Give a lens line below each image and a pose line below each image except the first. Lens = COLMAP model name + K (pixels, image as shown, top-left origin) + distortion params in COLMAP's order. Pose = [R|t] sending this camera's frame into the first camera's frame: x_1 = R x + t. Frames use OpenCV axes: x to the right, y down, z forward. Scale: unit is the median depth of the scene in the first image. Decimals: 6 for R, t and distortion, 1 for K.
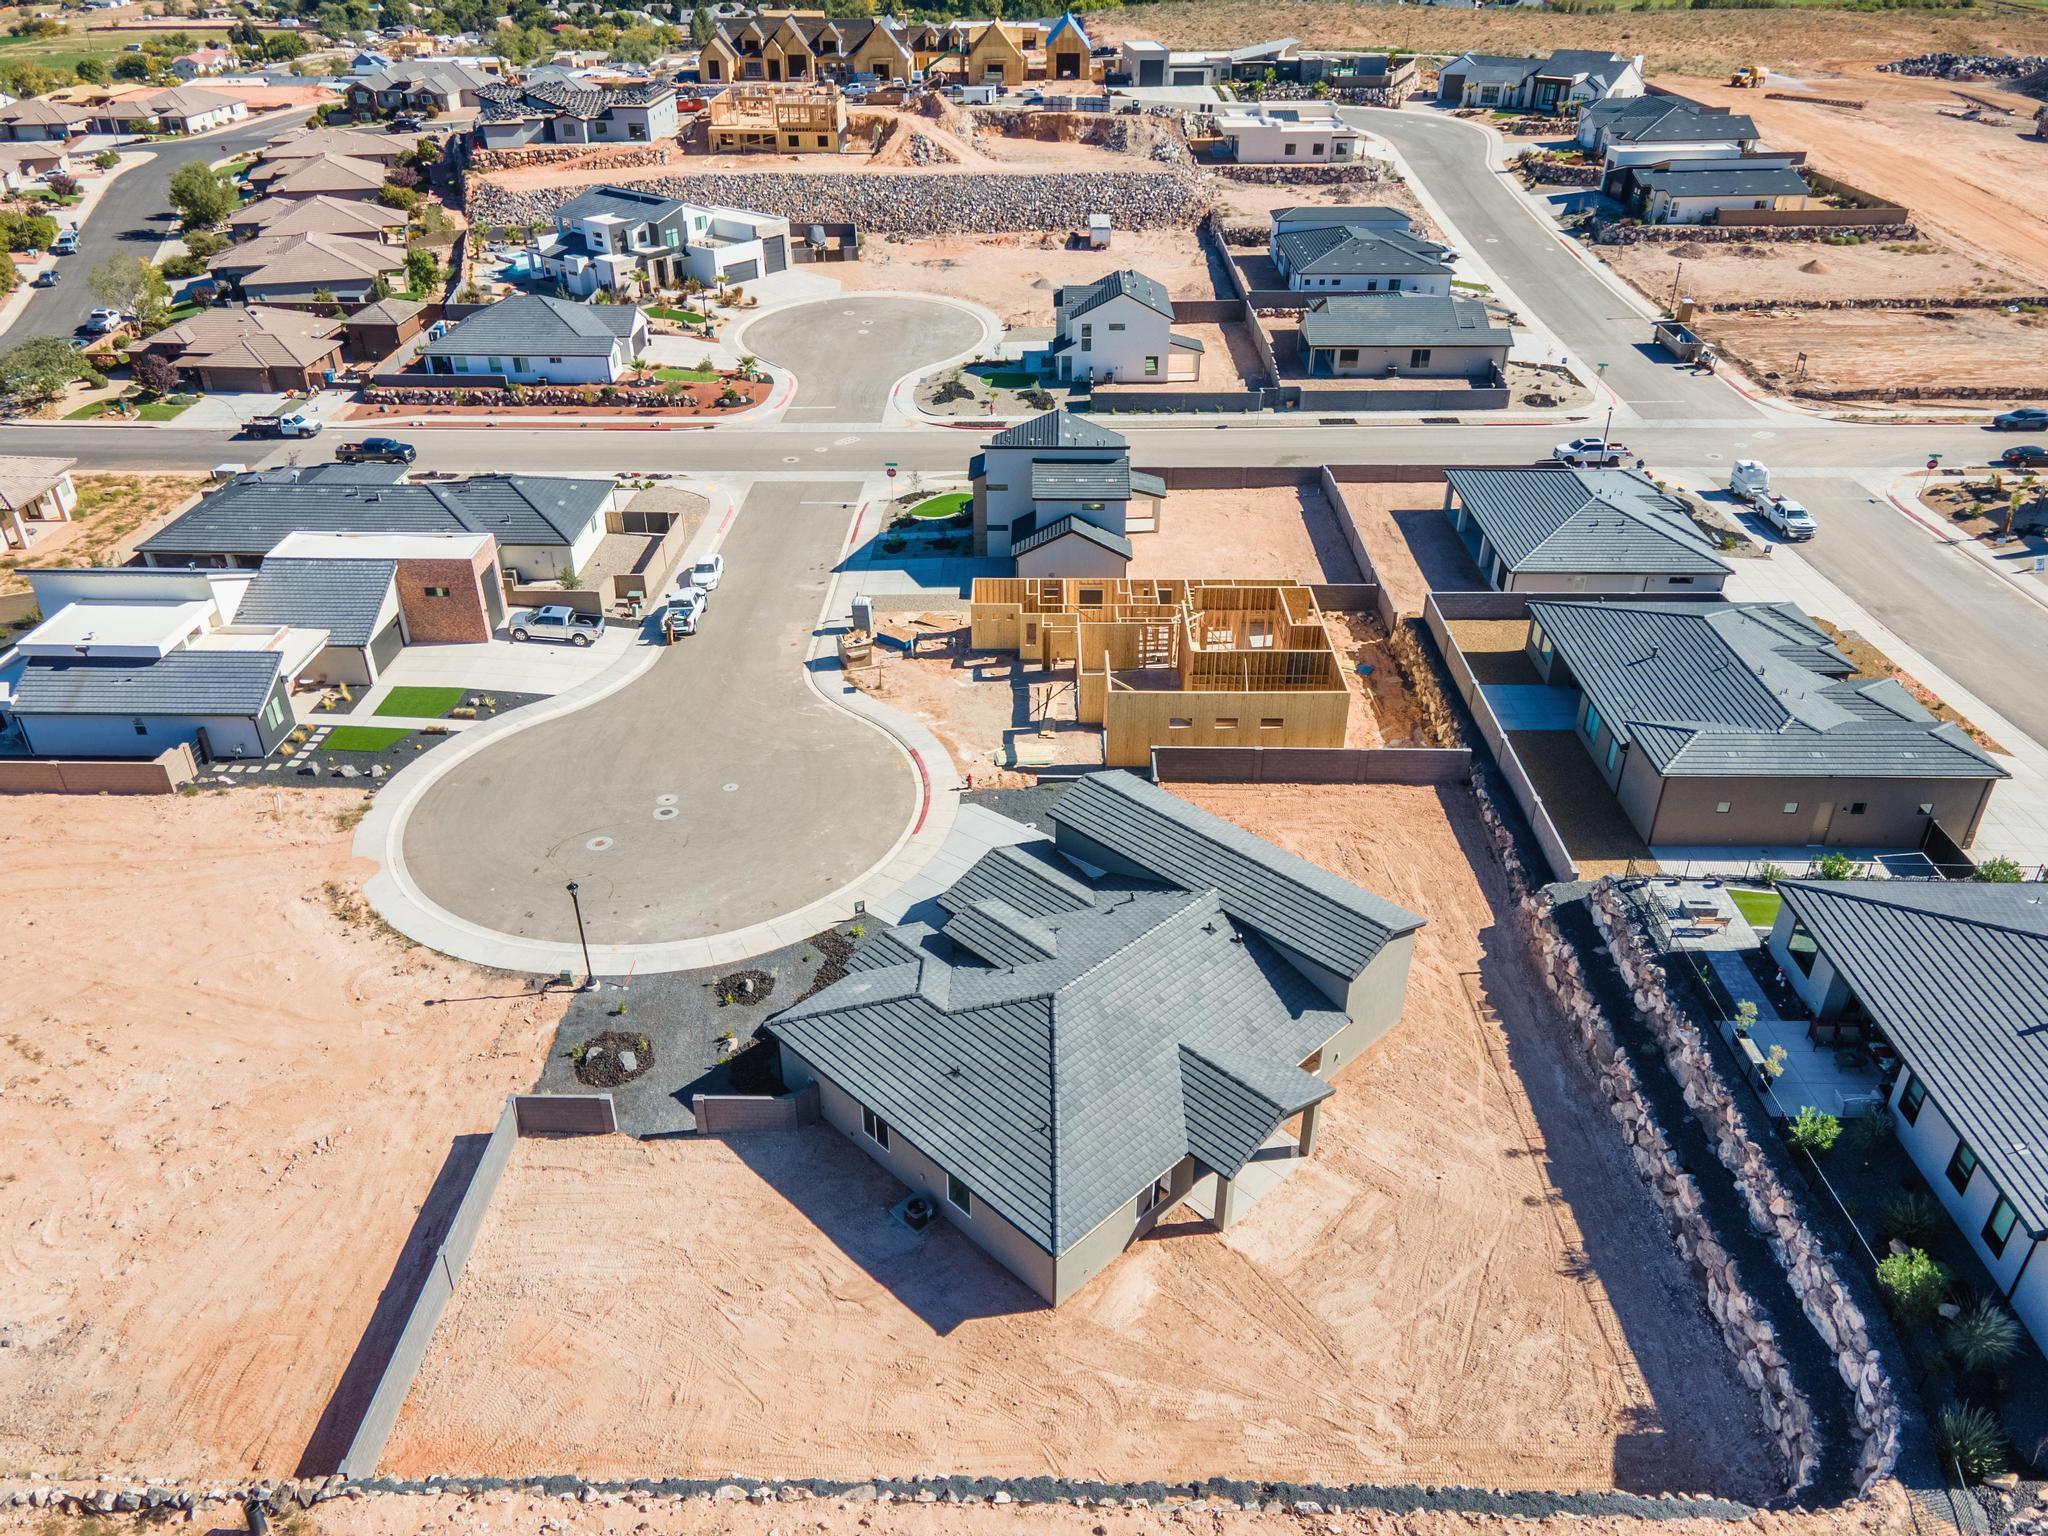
lens RADIAL K [[1489.9, 0, 1021.9], [0, 1489.9, 760.5], [0, 0, 1]] dist [0.013002, 0.058789]
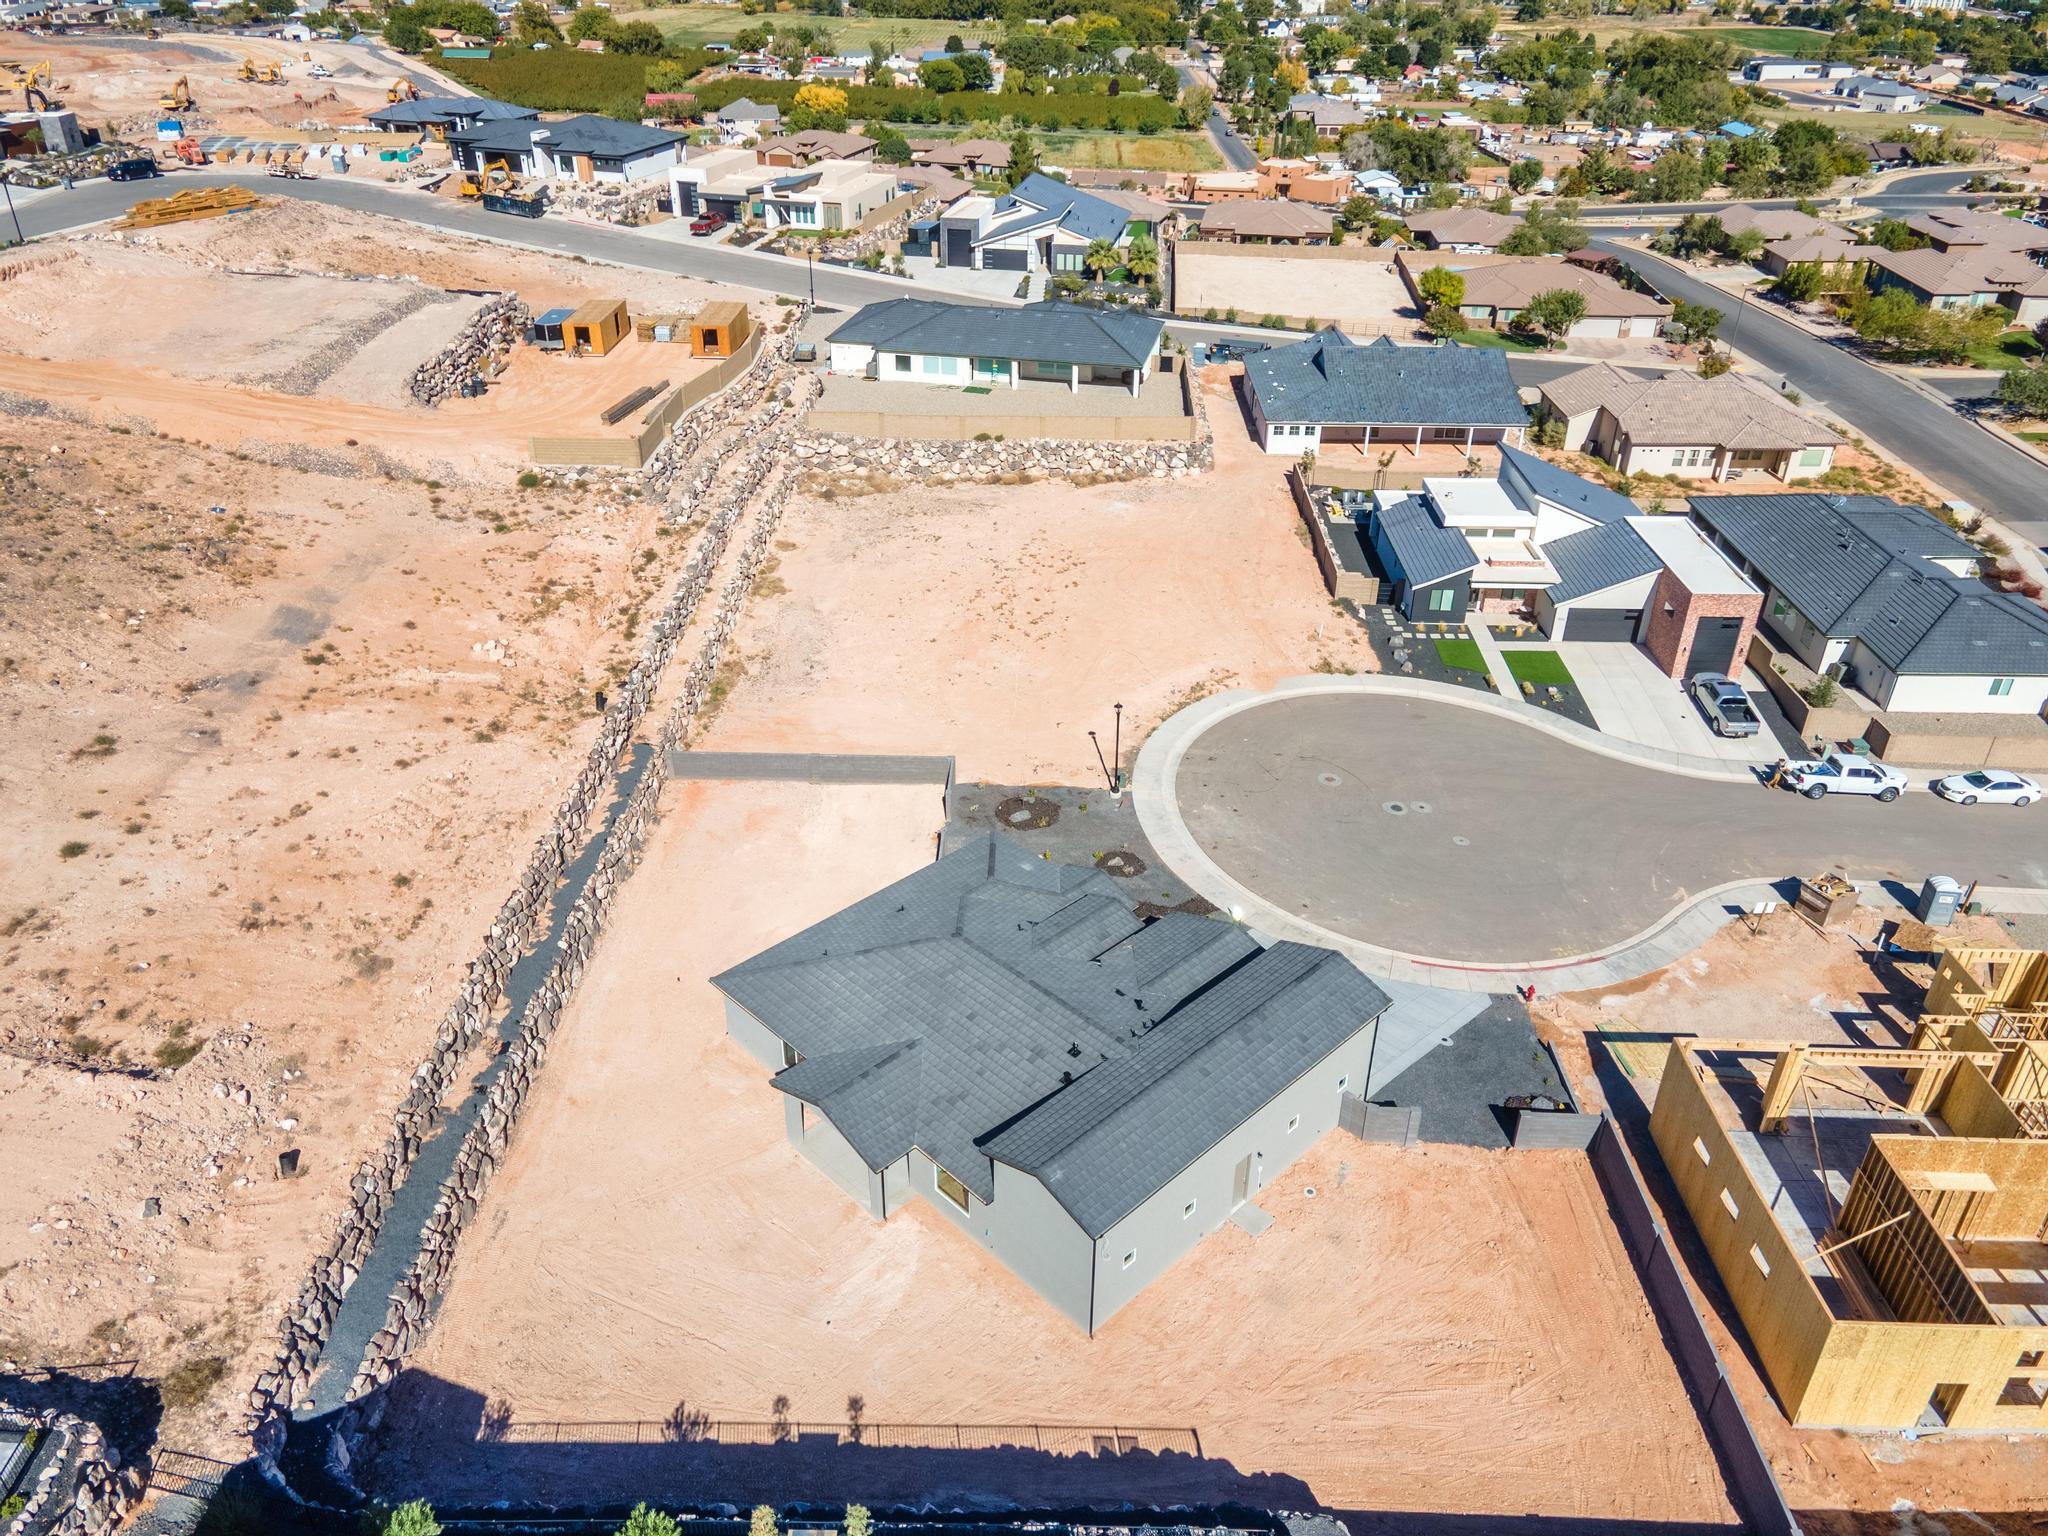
lens RADIAL K [[1489.9, 0, 1021.9], [0, 1489.9, 760.5], [0, 0, 1]] dist [0.013002, 0.058789]
pose [[-0.011542, 0.505369, -0.862826, 0.345651], [-0.514439, 0.736927, 0.438509, -0.167590], [0.857449, 0.448933, 0.251476, 0.281185]]
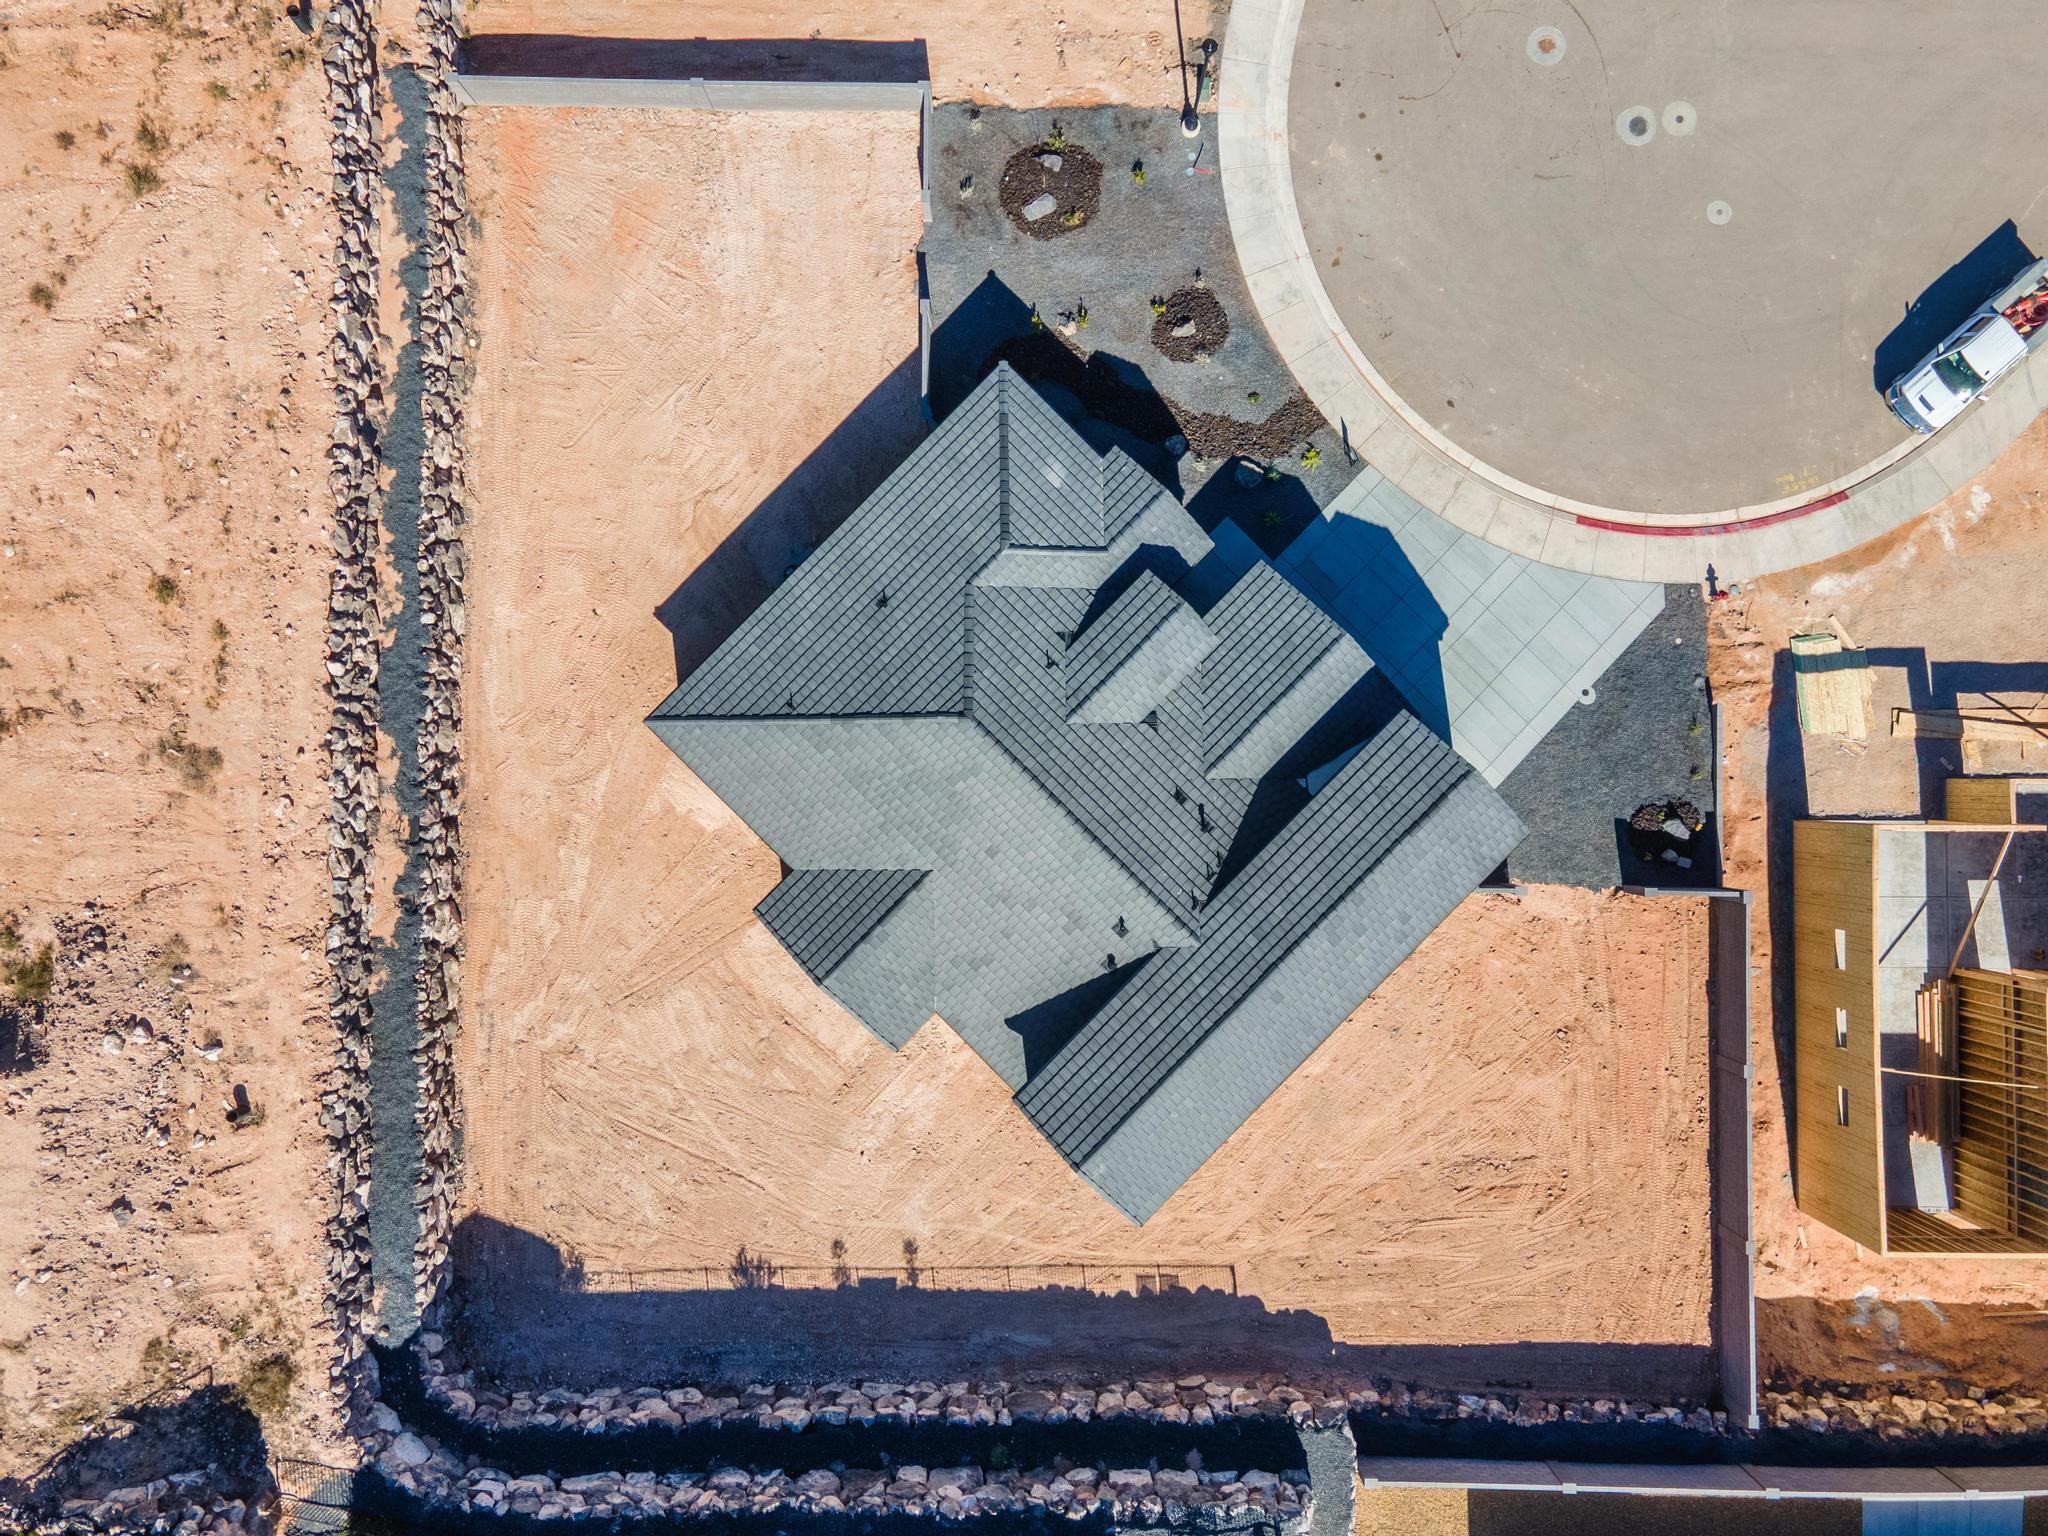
lens RADIAL K [[1489.9, 0, 1021.9], [0, 1489.9, 760.5], [0, 0, 1]] dist [0.013002, 0.058789]
pose [[0.010498, 0.999864, -0.012692, 0.021582], [-0.511126, 0.016275, 0.859352, -0.211140], [0.859442, -0.002534, 0.511227, 0.243144]]
